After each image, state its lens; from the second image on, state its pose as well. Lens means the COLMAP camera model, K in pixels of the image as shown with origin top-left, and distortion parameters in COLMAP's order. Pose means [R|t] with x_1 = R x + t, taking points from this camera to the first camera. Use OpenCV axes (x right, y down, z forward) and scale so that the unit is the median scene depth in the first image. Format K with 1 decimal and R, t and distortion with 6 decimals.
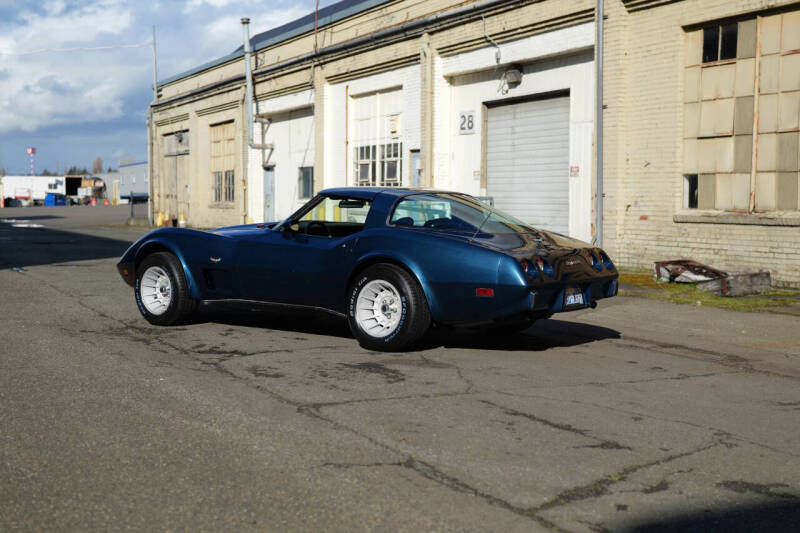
lens RADIAL K [[1109.1, 0, 399.7], [0, 1109.1, 271.8], [0, 0, 1]] dist [-0.007930, 0.061782]
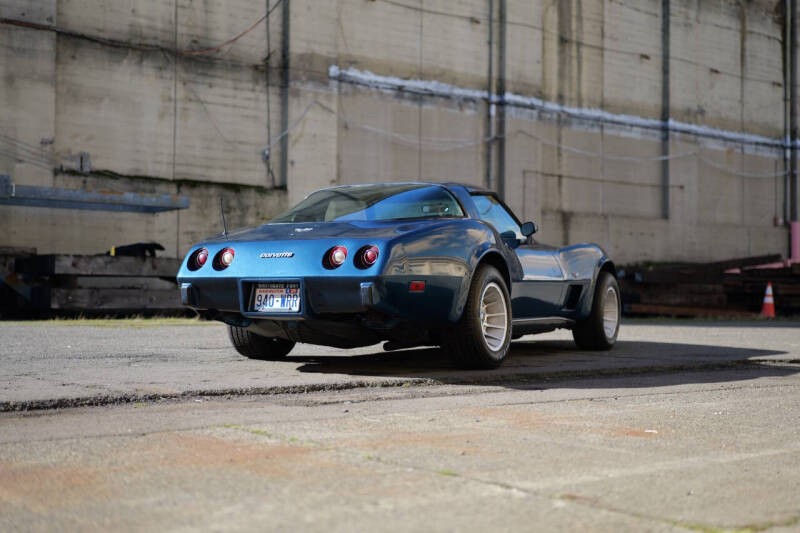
lens RADIAL K [[1109.1, 0, 399.7], [0, 1109.1, 271.8], [0, 0, 1]] dist [-0.007930, 0.061782]
pose [[0.198724, -0.021860, -0.979812, 0.286015], [-0.071930, 0.996730, -0.036826, 0.007866], [0.977412, 0.077796, 0.196502, 0.288062]]
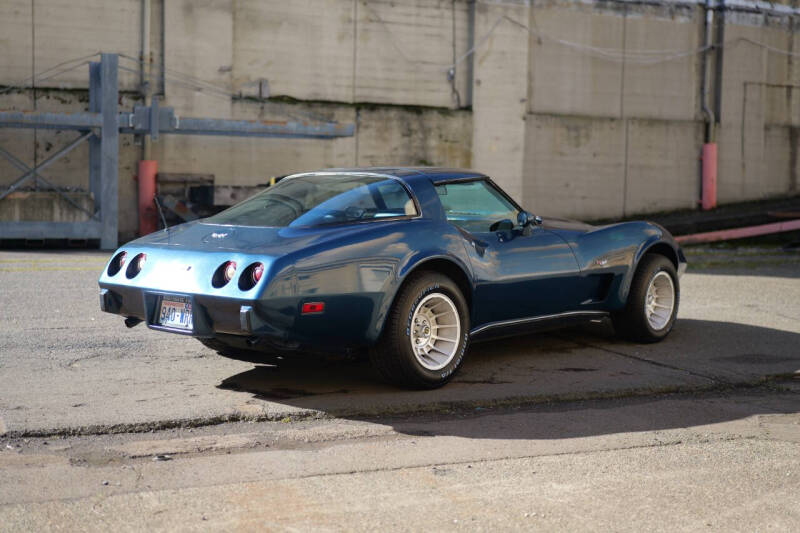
lens RADIAL K [[1107.9, 0, 400.0], [0, 1107.9, 266.5], [0, 0, 1]] dist [-0.000828, 0.058295]
pose [[-0.056485, 0.071546, -0.995837, 0.266645], [-0.084130, 0.993541, 0.076153, -0.023306], [0.994853, 0.088081, -0.050101, 0.364324]]
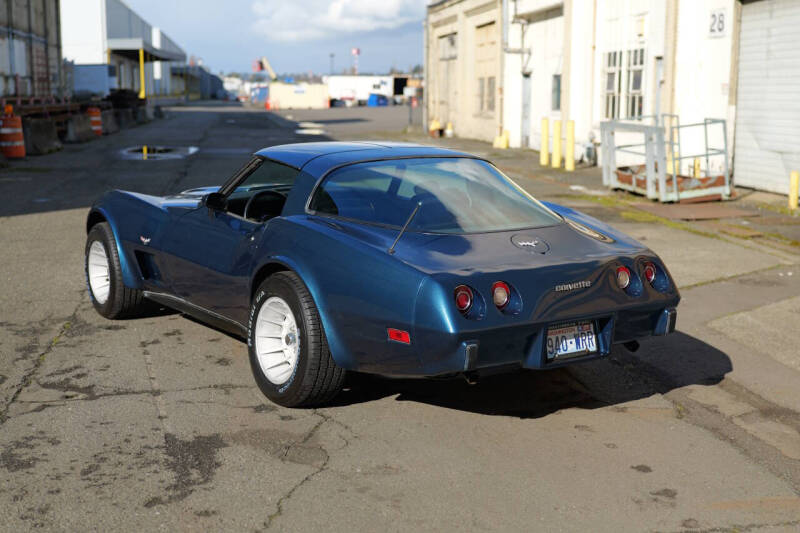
lens RADIAL K [[1109.1, 0, 399.7], [0, 1109.1, 271.8], [0, 0, 1]] dist [-0.007930, 0.061782]
pose [[0.953329, 0.046077, -0.298398, 0.076064], [-0.018449, 0.995330, 0.094751, -0.022116], [0.301370, -0.084823, 0.949727, 0.122672]]
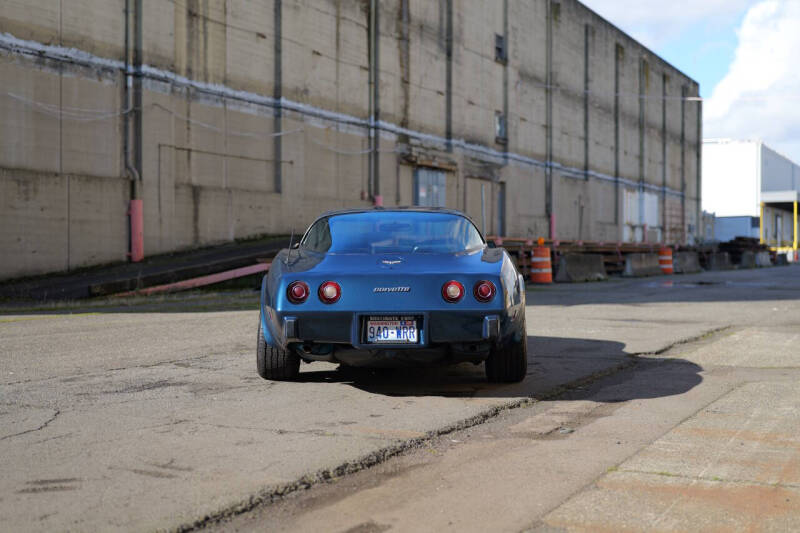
lens RADIAL K [[1107.9, 0, 400.0], [0, 1107.9, 266.5], [0, 0, 1]] dist [-0.000828, 0.058295]
pose [[0.611463, 0.007858, -0.791234, 0.247702], [-0.051165, 0.998251, -0.029627, -0.000395], [0.789617, 0.058599, 0.610795, 0.156758]]
